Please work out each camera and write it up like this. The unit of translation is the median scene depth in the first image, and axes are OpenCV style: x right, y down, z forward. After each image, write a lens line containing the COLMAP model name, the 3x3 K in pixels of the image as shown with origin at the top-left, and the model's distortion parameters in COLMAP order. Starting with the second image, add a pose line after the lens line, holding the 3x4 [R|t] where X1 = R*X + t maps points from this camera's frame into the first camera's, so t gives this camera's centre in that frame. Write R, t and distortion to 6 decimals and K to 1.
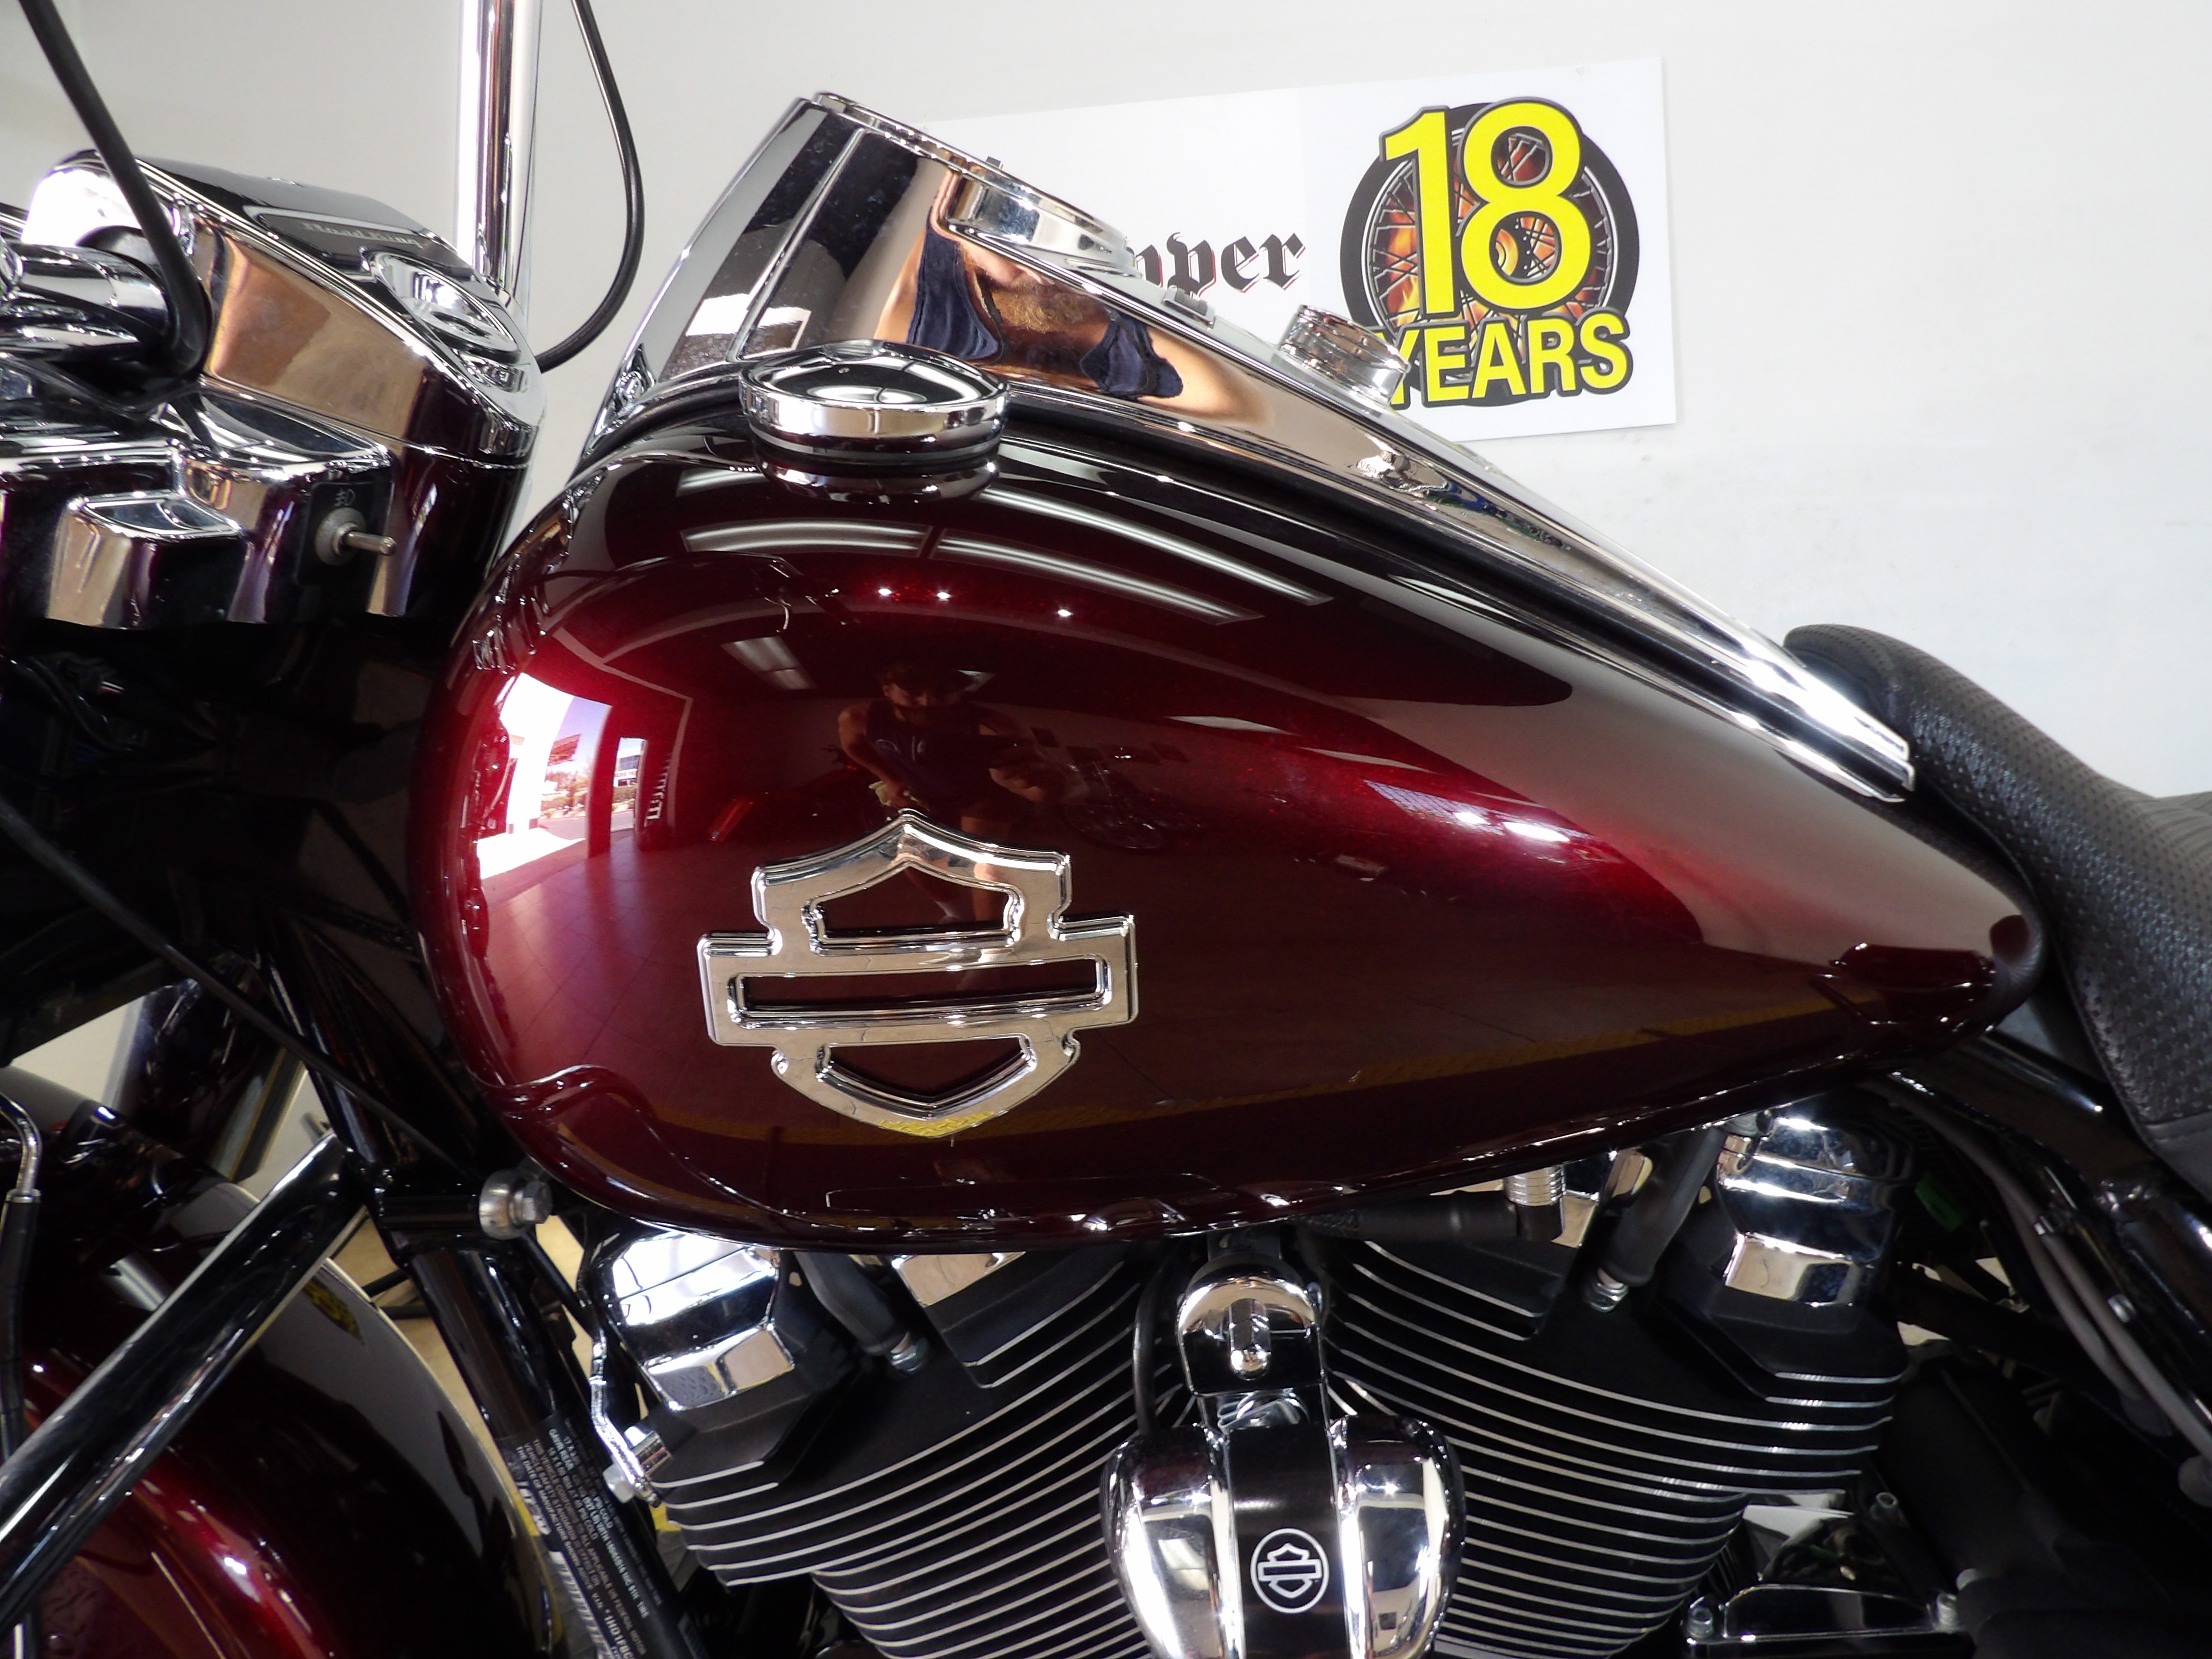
lens RADIAL K [[1580.7, 0, 1134.9], [0, 1580.7, 813.4], [0, 0, 1]] dist [-0.034540, 0.041925]
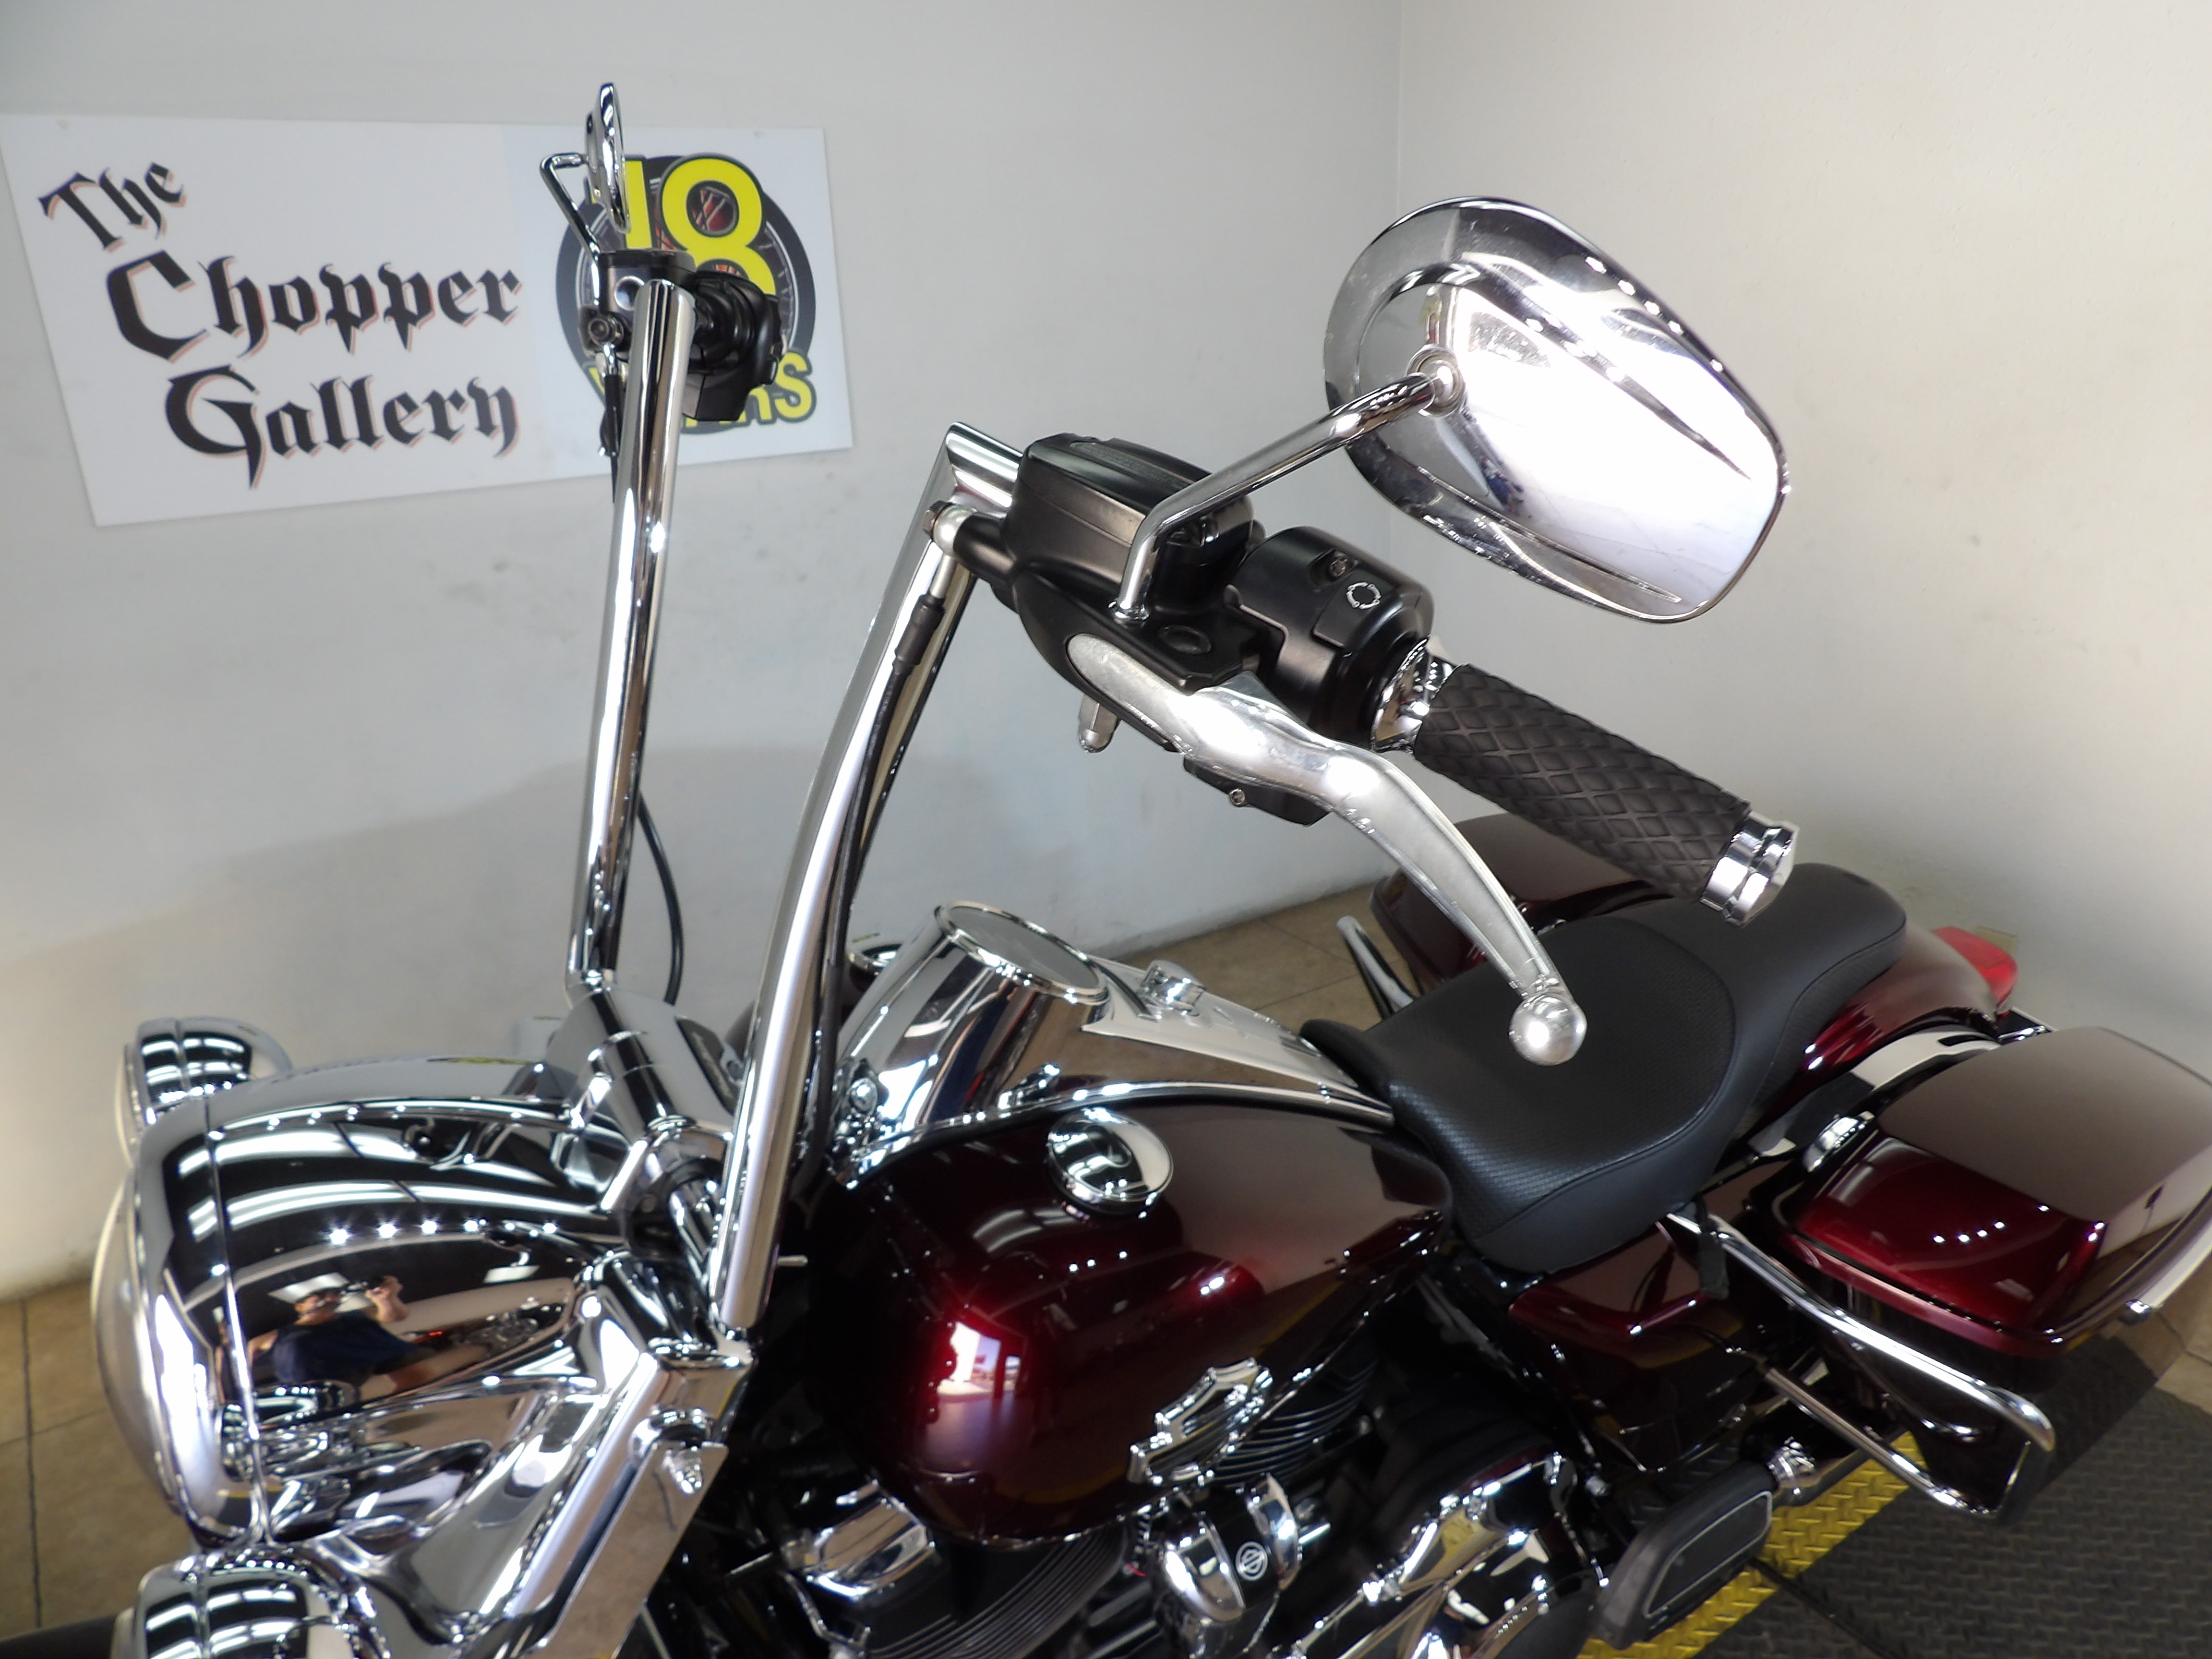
lens RADIAL K [[1580.7, 0, 1131.8], [0, 1580.7, 822.5], [0, 0, 1]] dist [-0.034540, 0.041925]
pose [[0.791980, -0.162099, 0.588635, -0.244626], [0.041824, 0.976251, 0.212568, -0.217613], [-0.609112, -0.143730, 0.779951, -0.111065]]
